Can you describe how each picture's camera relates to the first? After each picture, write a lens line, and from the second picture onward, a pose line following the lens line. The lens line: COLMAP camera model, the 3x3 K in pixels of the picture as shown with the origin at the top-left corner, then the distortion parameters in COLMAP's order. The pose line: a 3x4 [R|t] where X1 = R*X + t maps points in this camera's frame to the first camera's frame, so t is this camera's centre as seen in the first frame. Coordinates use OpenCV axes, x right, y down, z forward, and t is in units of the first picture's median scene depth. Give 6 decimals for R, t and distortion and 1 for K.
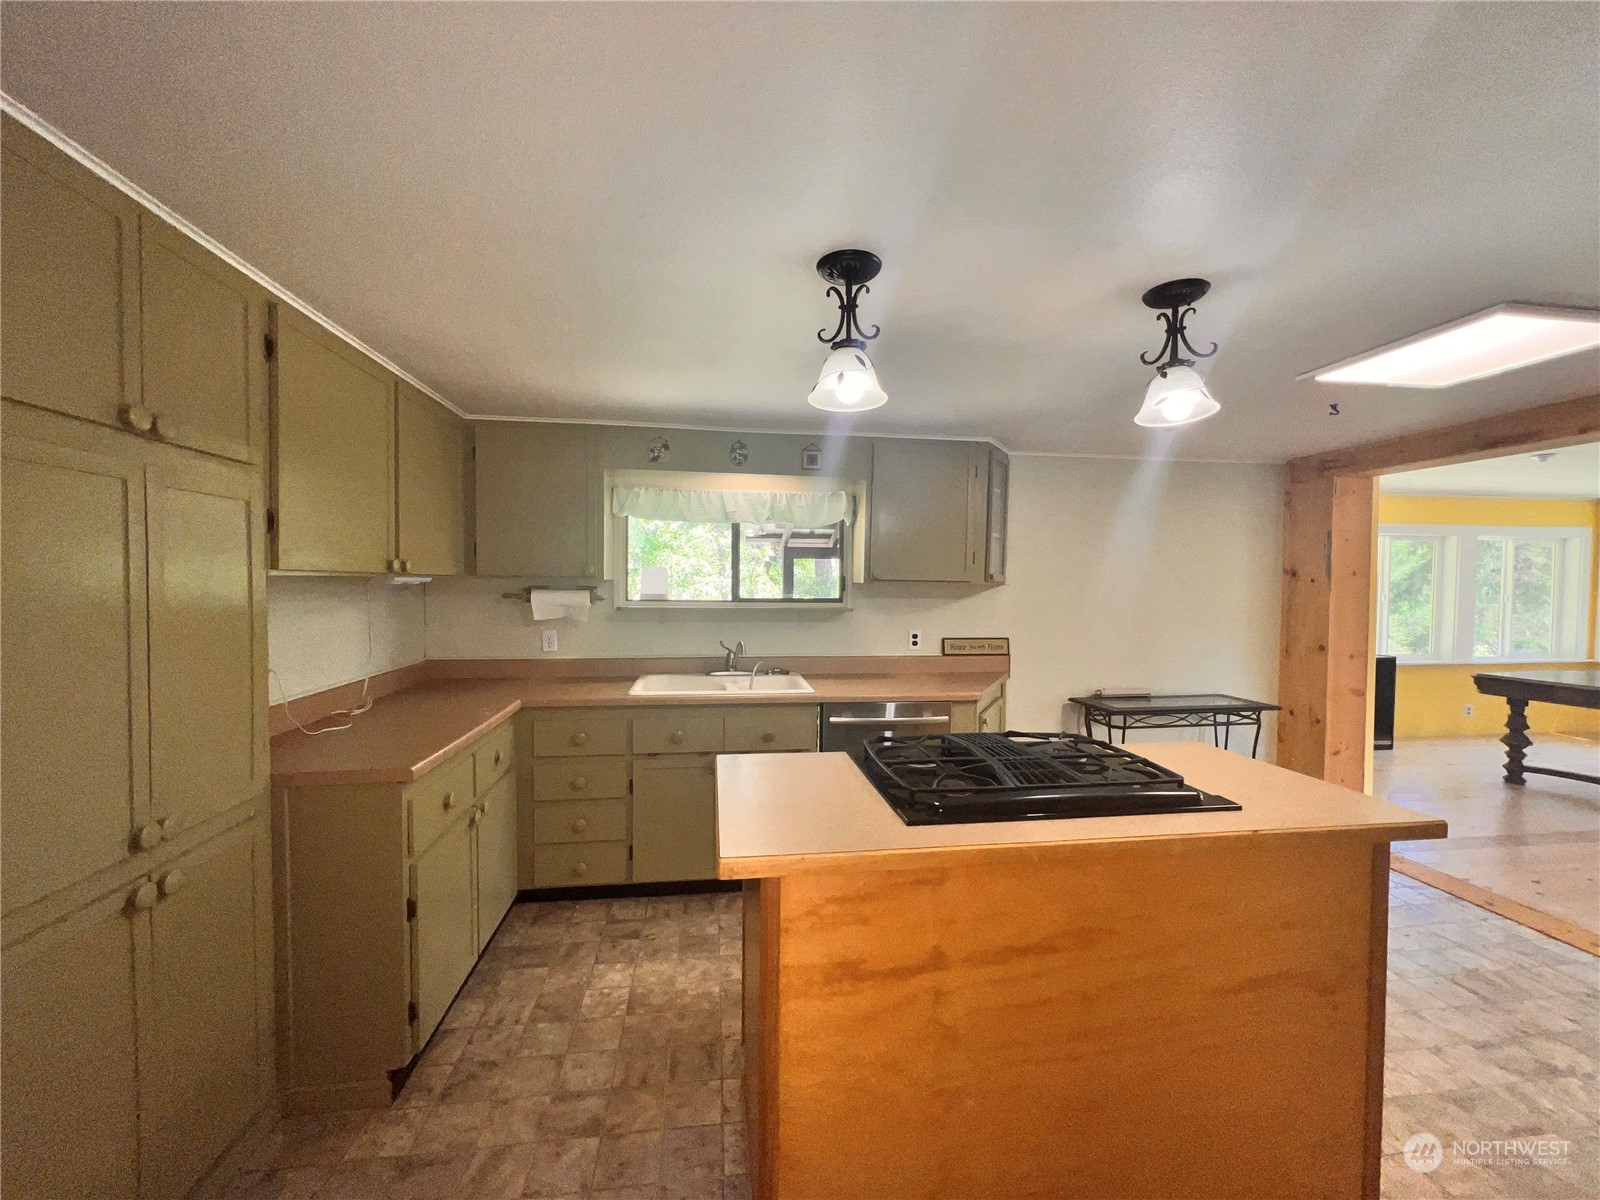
lens RADIAL K [[639.9, 0, 802.8], [0, 639.9, 598.7], [0, 0, 1]] dist [-0.000793, -0.000295]
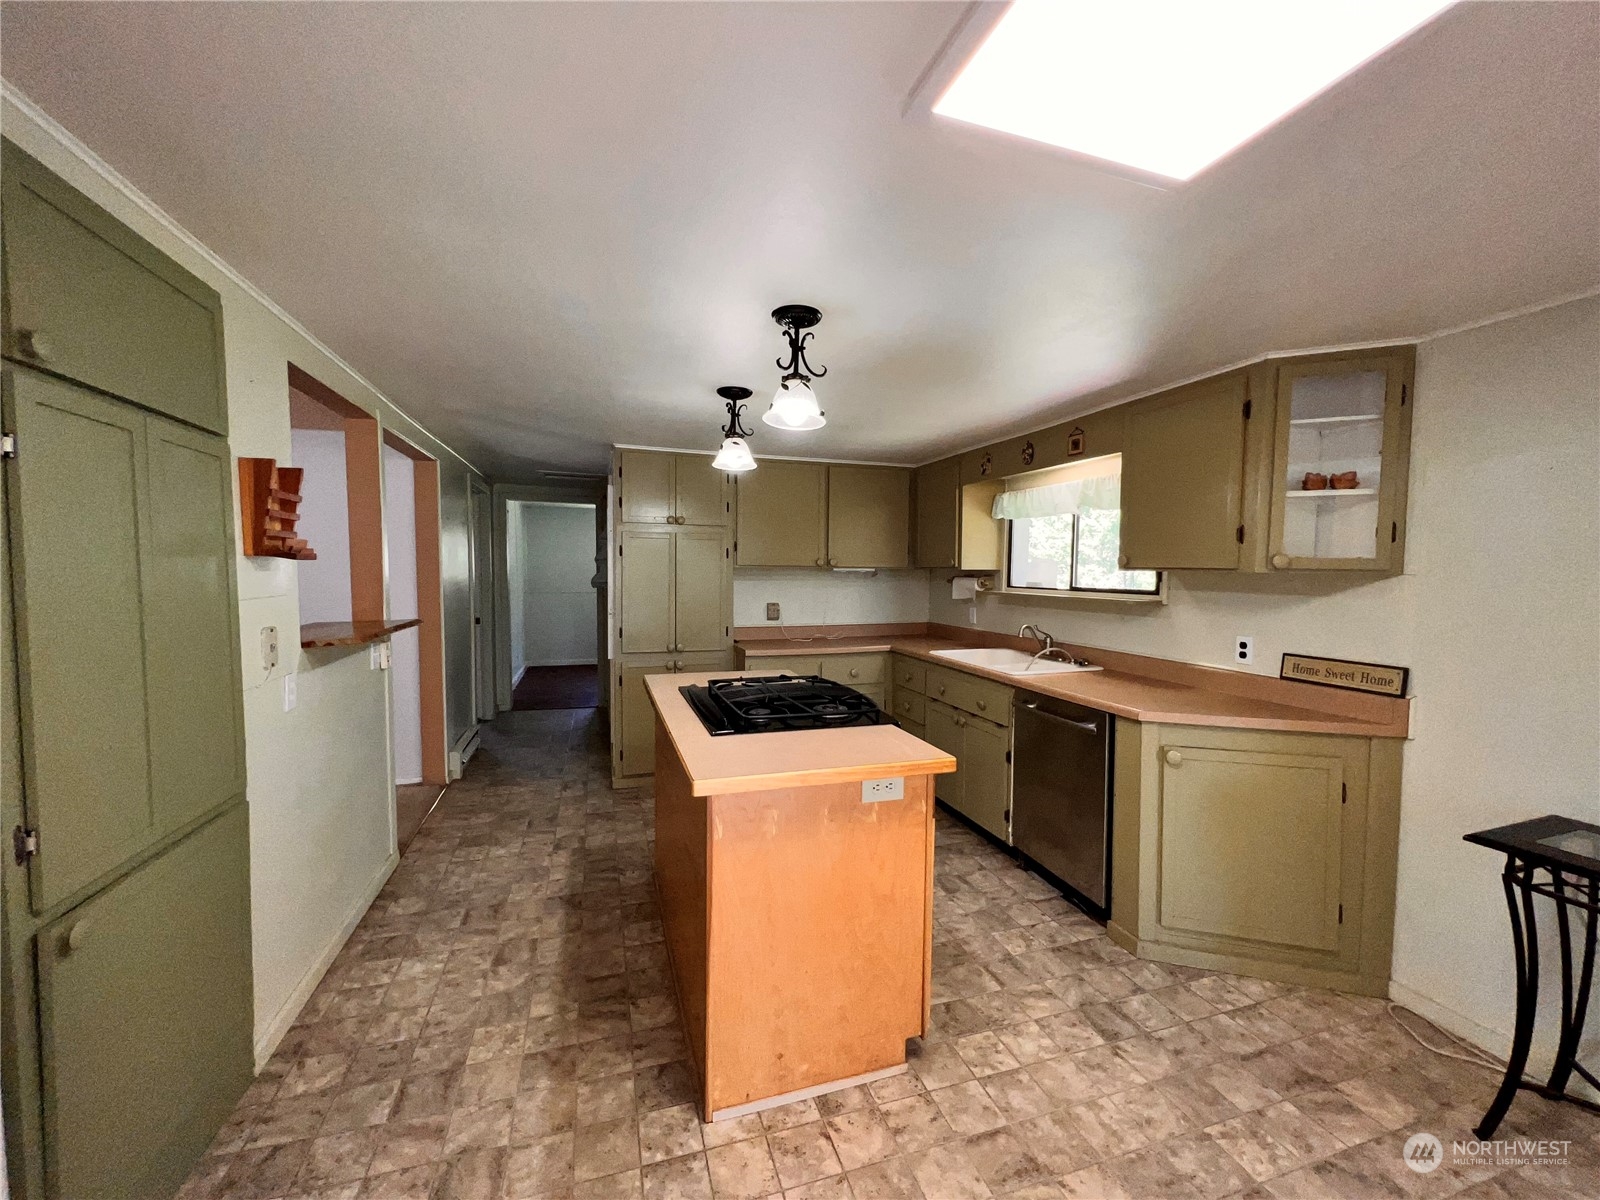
lens RADIAL K [[639.9, 0, 802.5], [0, 639.9, 604.2], [0, 0, 1]] dist [-0.000793, -0.000295]
pose [[0.153402, 0.043772, -0.987194, 0.844676], [-0.035175, 0.998627, 0.038813, 0.001929], [0.987538, 0.028771, 0.154731, 0.412651]]
